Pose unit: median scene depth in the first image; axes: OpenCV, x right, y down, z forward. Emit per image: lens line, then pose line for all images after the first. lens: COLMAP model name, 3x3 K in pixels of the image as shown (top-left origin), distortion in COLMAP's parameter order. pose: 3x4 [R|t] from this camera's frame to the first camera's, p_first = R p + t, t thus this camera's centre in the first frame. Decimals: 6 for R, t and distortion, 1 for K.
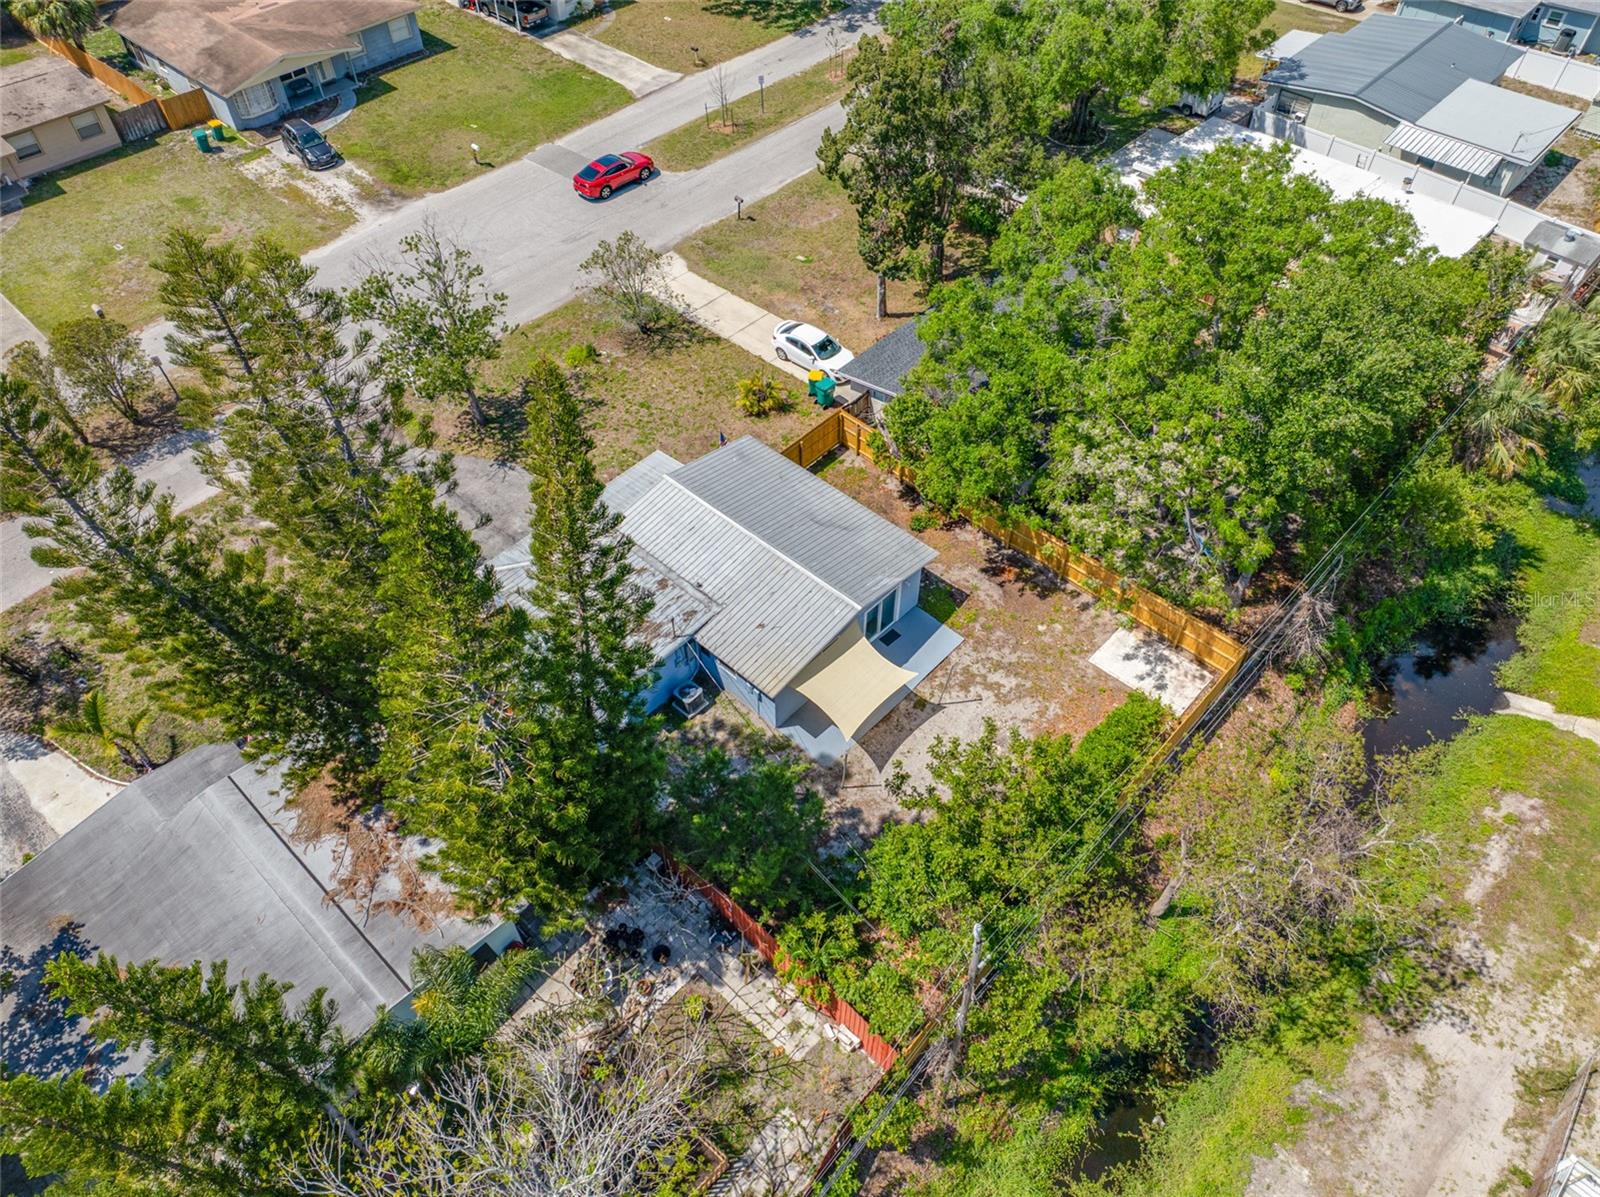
lens RADIAL K [[1131.9, 0, 804.3], [0, 1131.9, 596.9], [0, 0, 1]] dist [-0.022409, 0.027810]
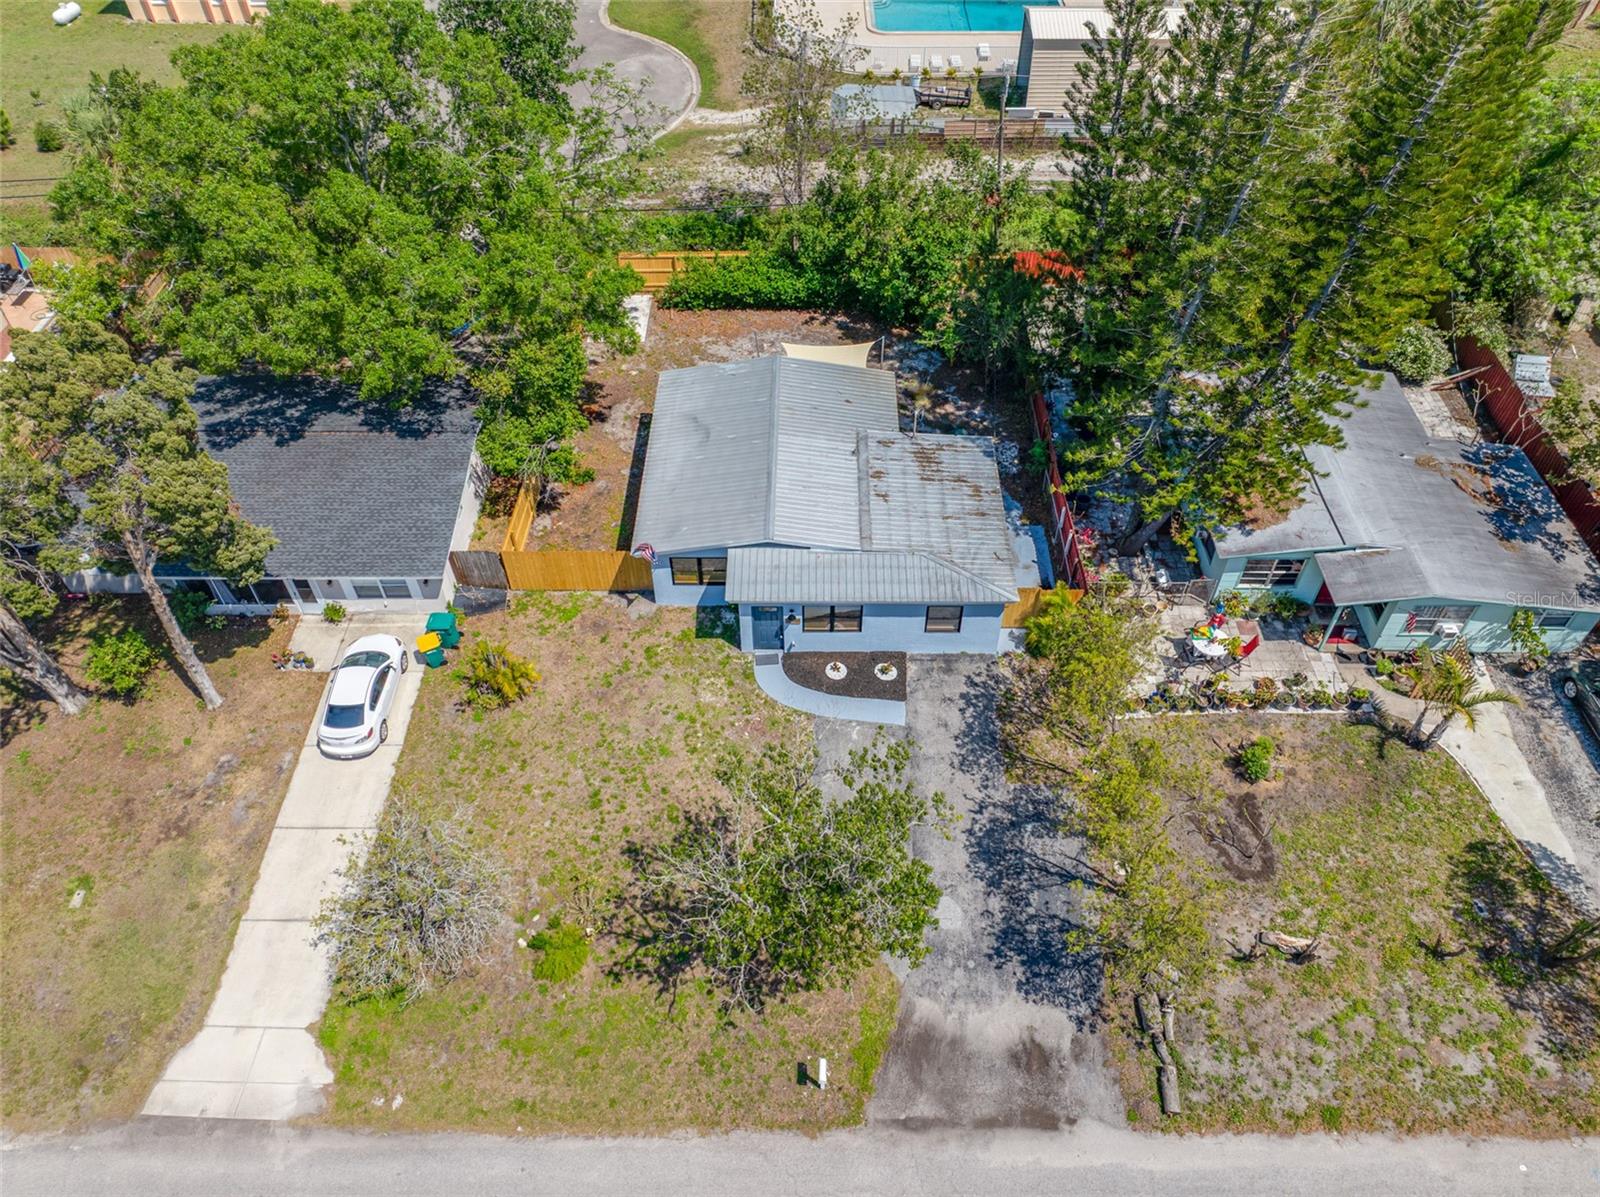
lens RADIAL K [[1131.9, 0, 804.3], [0, 1131.9, 596.9], [0, 0, 1]] dist [-0.022409, 0.027810]
pose [[-0.673933, -0.530713, 0.513964, -0.474446], [0.558358, 0.089674, 0.824740, -0.622093], [-0.483789, 0.842795, 0.235893, 0.670968]]
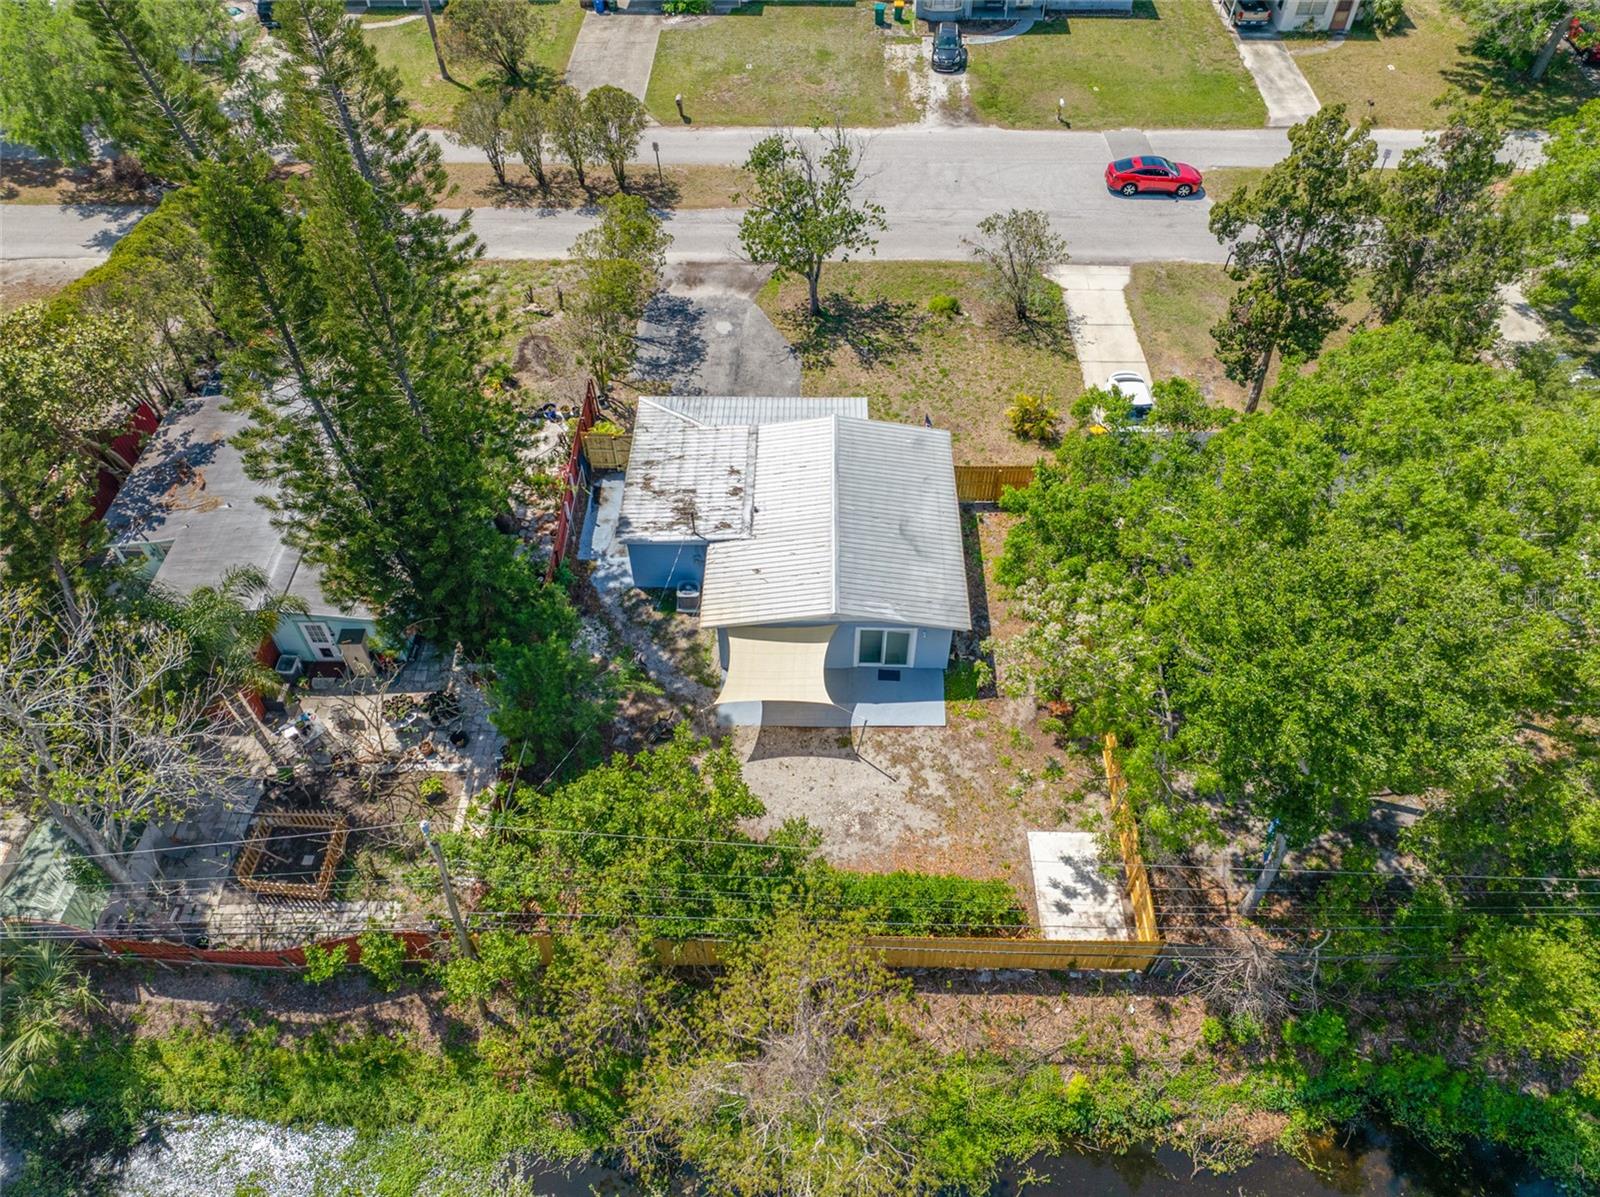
lens RADIAL K [[1125.1, 0, 804.6], [0, 1125.1, 600.3], [0, 0, 1]] dist [-0.025306, 0.029008]
pose [[0.669338, 0.562029, -0.485912, 0.349539], [-0.556291, 0.812640, 0.173655, -0.106972], [0.492471, 0.154075, 0.856582, 0.133051]]
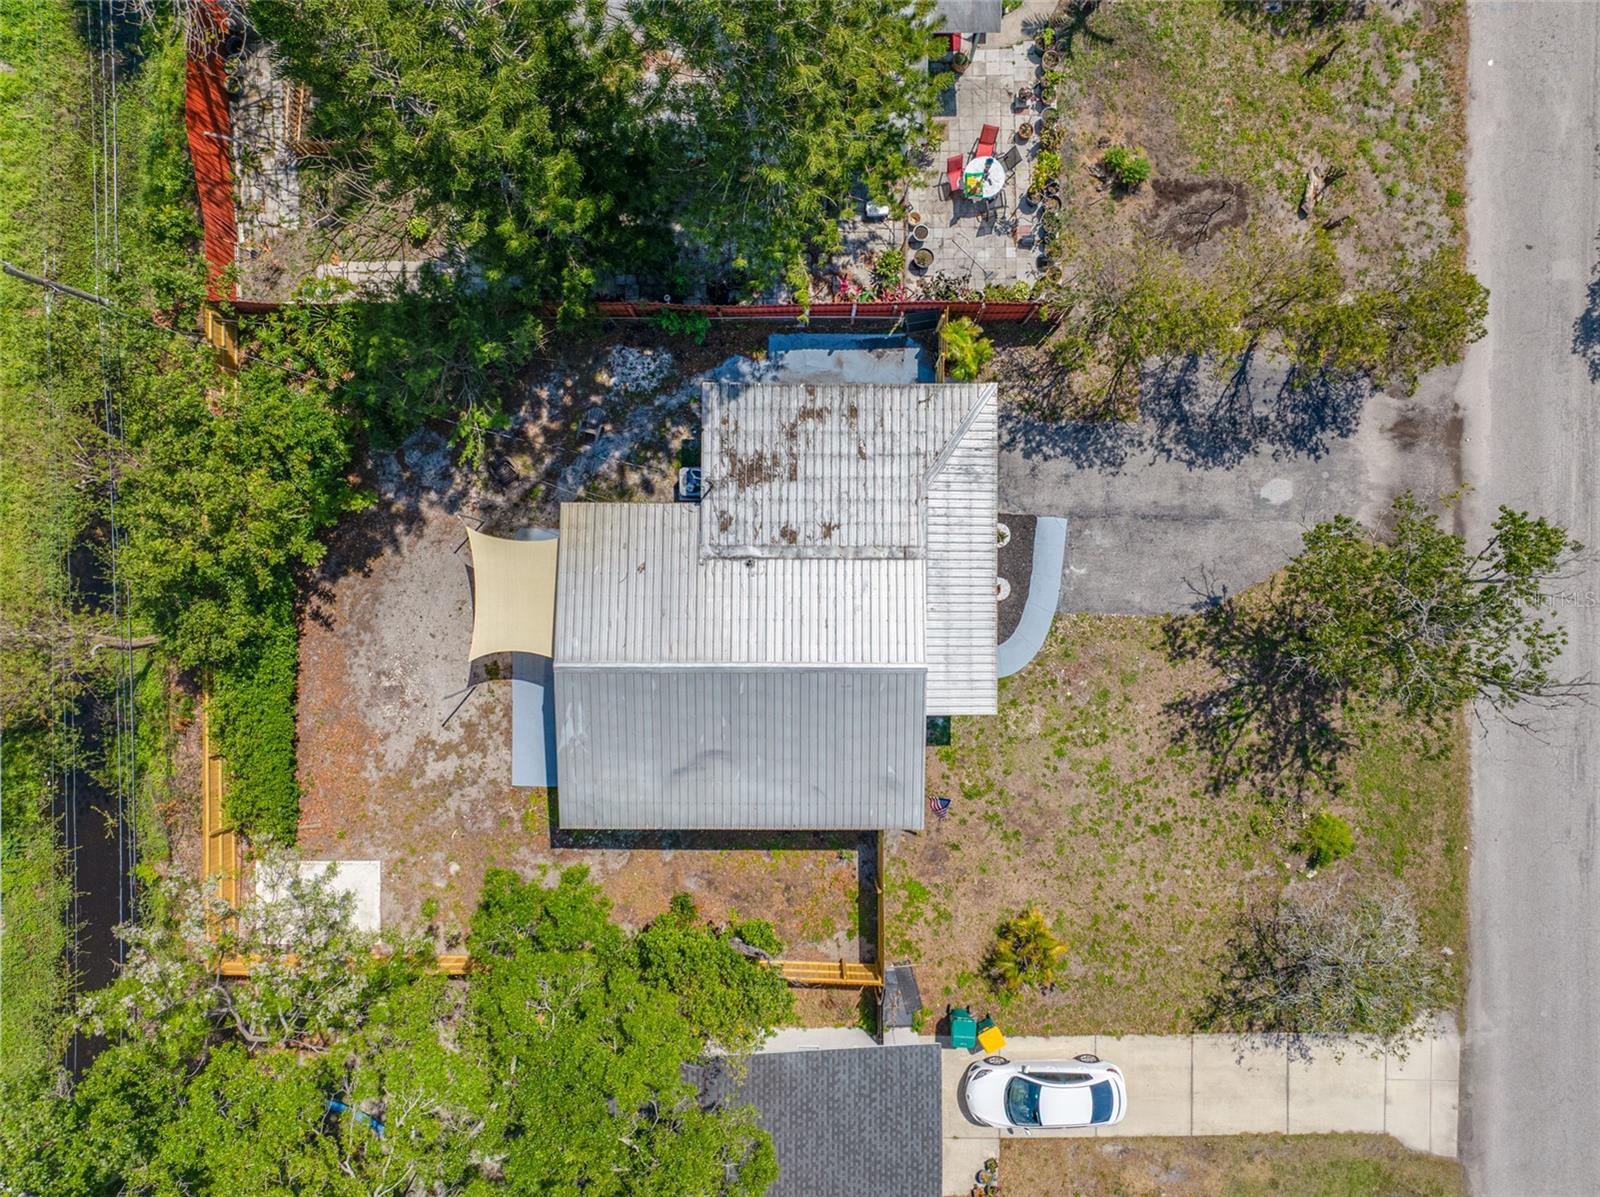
lens RADIAL K [[1131.9, 0, 804.3], [0, 1131.9, 596.9], [0, 0, 1]] dist [-0.022409, 0.027810]
pose [[-0.734918, 0.678118, 0.007192, -0.082790], [-0.501666, -0.550761, 0.667078, -0.412947], [0.456319, 0.486639, 0.744953, 0.343745]]
